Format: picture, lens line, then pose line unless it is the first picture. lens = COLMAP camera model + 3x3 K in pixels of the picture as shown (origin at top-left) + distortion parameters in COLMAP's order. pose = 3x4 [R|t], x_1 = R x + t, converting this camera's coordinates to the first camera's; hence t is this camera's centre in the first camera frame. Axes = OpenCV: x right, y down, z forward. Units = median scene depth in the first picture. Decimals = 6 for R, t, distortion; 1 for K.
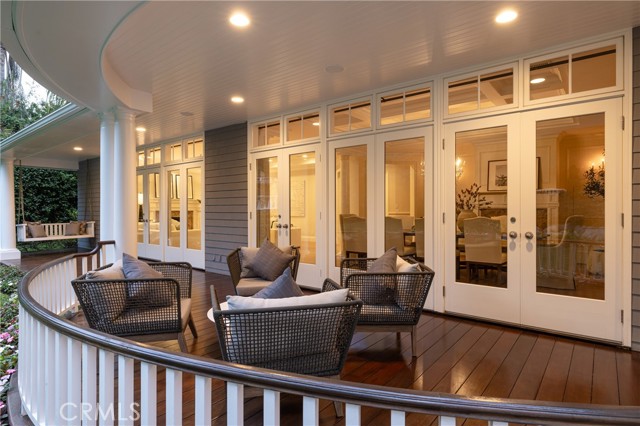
lens RADIAL K [[356.0, 0, 320.0], [0, 356.0, 212.7], [0, 0, 1]] dist [-0.002474, -0.001146]
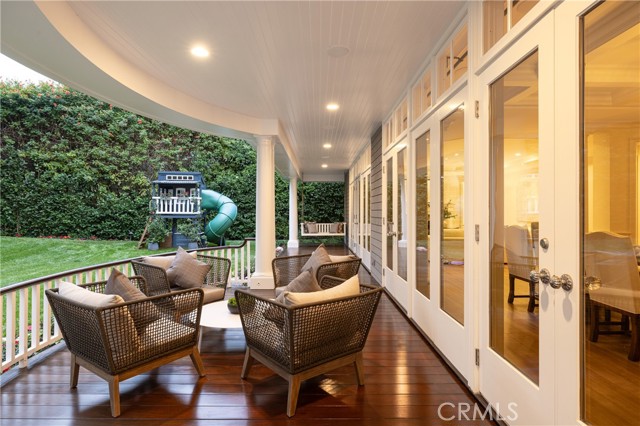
lens RADIAL K [[349.5, 0, 320.2], [0, 349.5, 210.6], [0, 0, 1]] dist [-0.000781, -0.000005]
pose [[0.627847, -0.001125, -0.778336, 0.283815], [-0.007871, 0.999939, -0.007795, -0.007711], [0.778297, 0.011021, 0.627800, 0.189228]]
